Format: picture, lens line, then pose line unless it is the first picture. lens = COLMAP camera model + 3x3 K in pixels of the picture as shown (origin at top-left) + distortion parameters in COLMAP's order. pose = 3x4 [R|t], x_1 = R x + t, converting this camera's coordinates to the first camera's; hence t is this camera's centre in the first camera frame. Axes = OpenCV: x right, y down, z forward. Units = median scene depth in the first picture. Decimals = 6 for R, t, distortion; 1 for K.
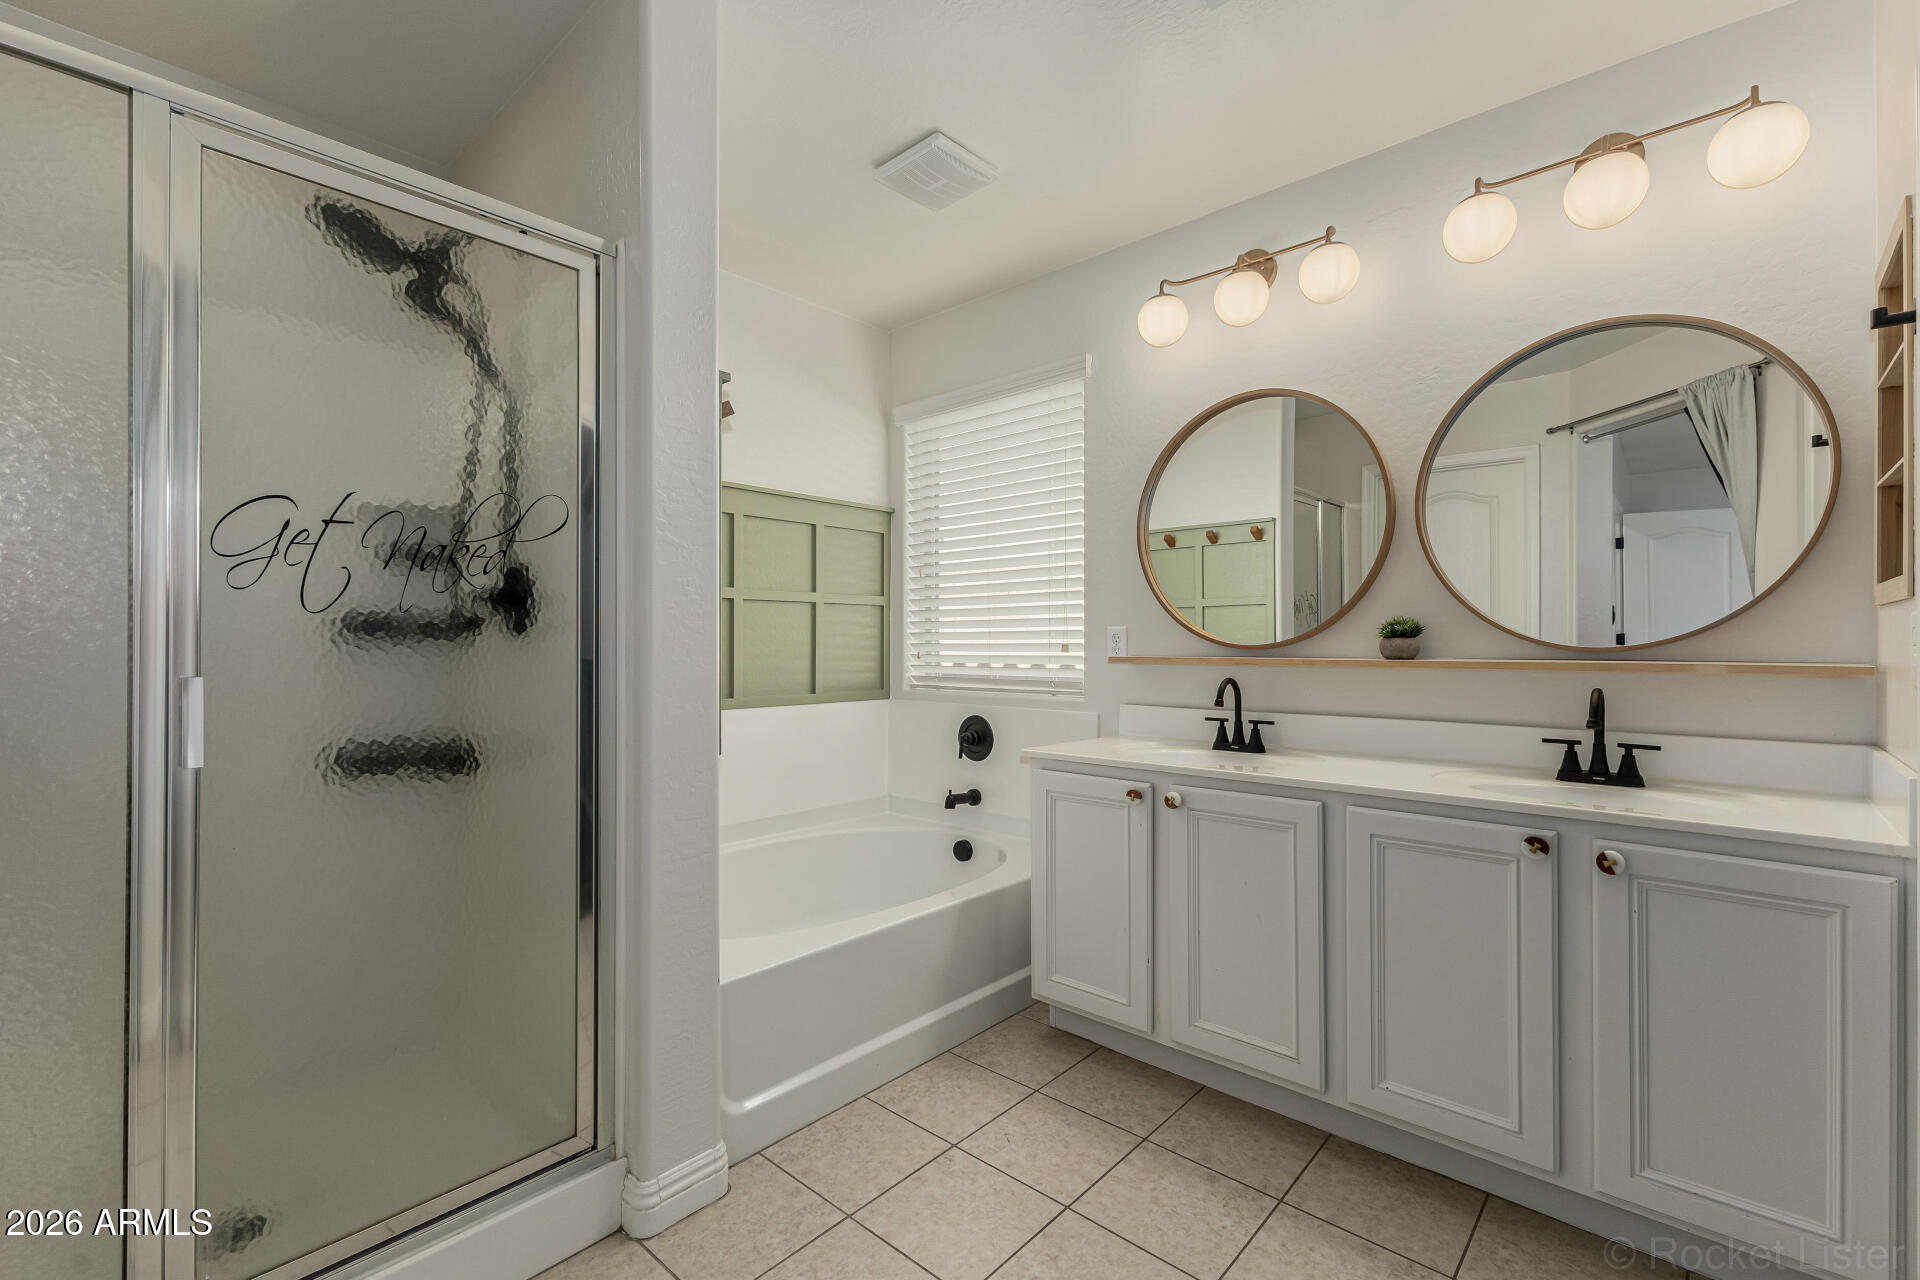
lens RADIAL K [[837.0, 0, 968.2], [0, 837.0, 640.9], [0, 0, 1]] dist [0.007522, -0.000314]
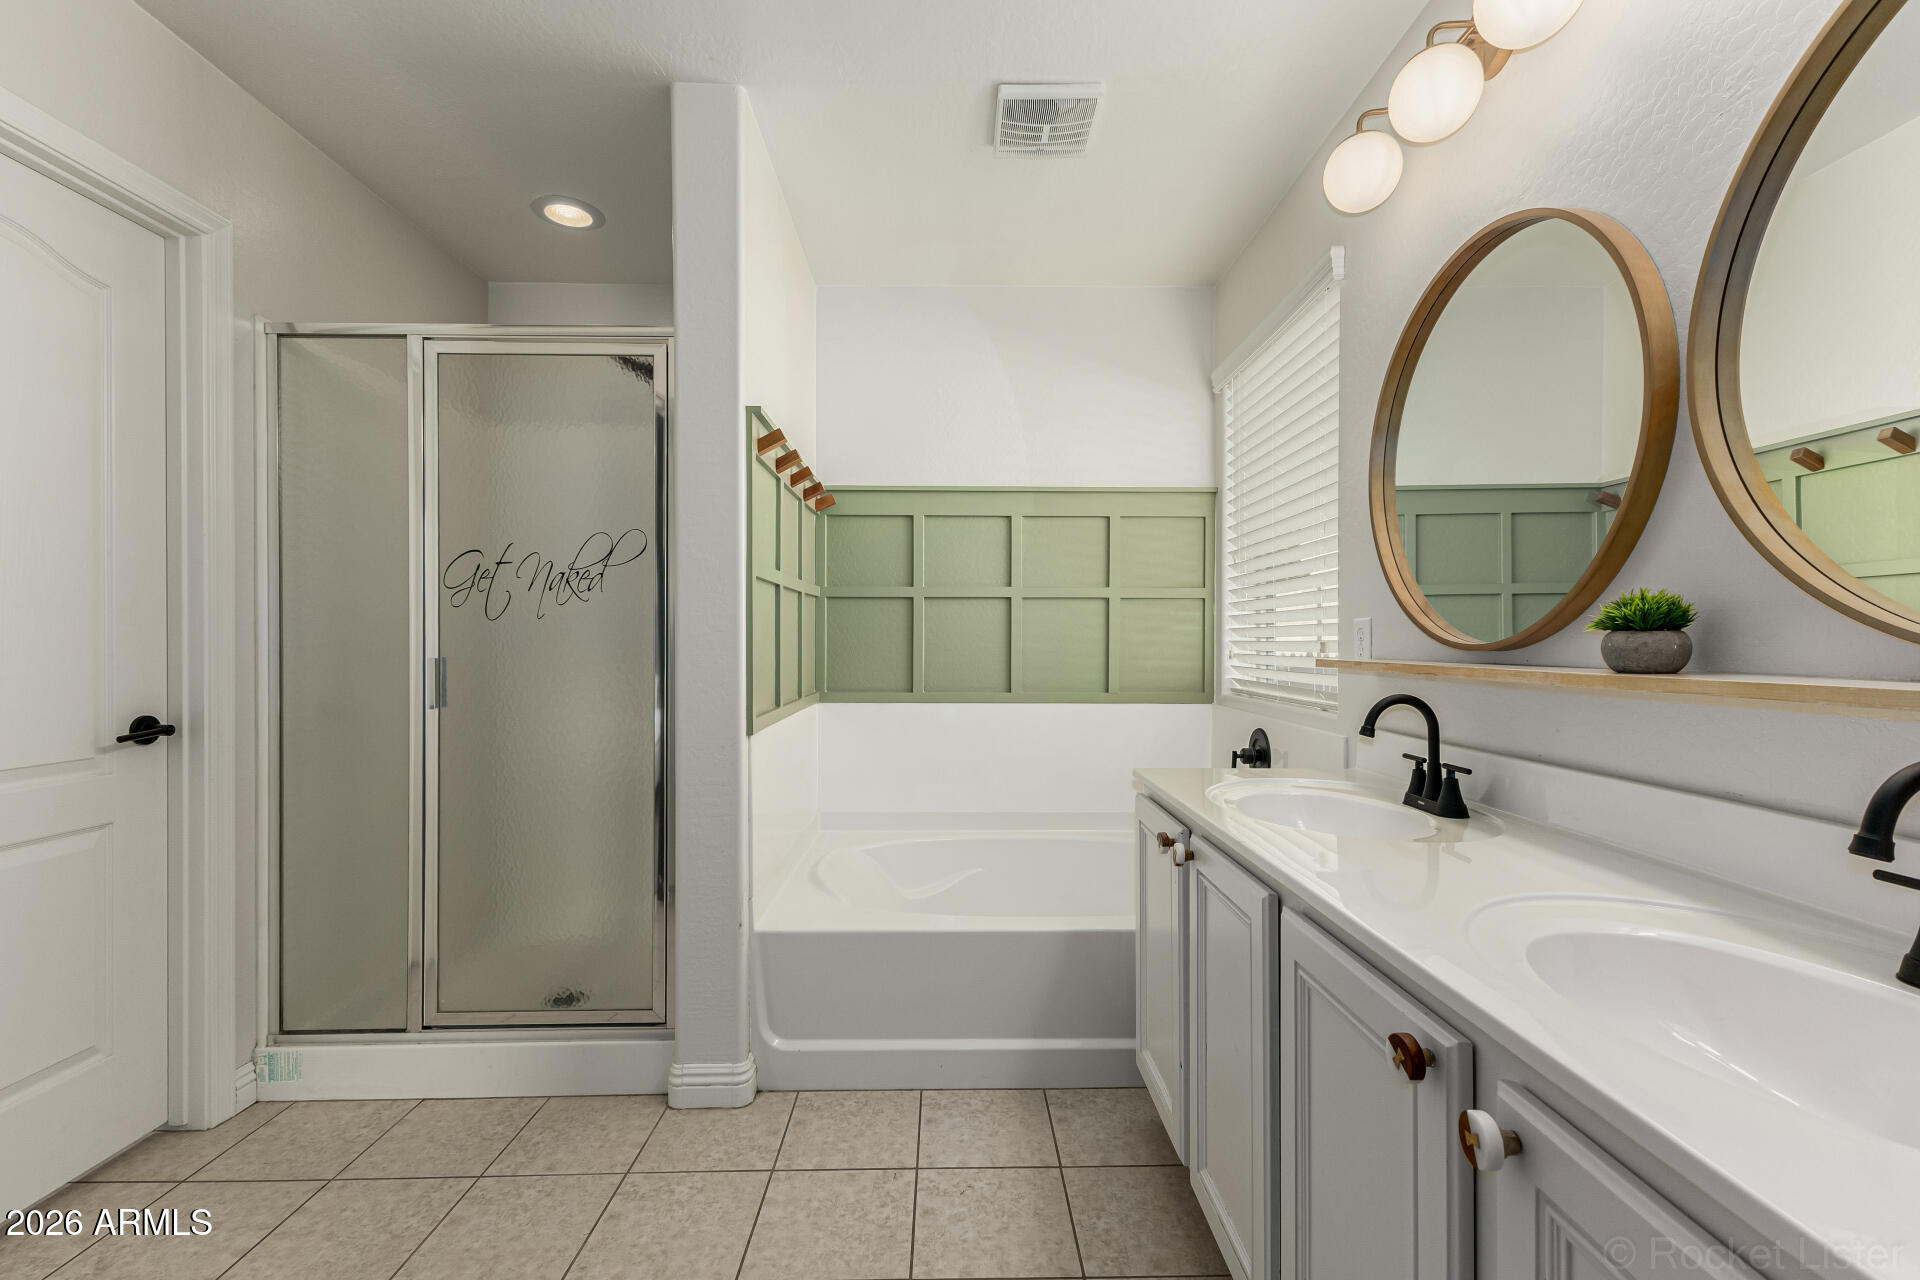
lens RADIAL K [[837.0, 0, 975.5], [0, 837.0, 647.0], [0, 0, 1]] dist [0.007522, -0.000314]
pose [[0.679195, 0.009239, -0.733900, 0.569628], [-0.000998, 0.999931, 0.011664, -0.000720], [0.733957, -0.007190, 0.679158, 0.321219]]
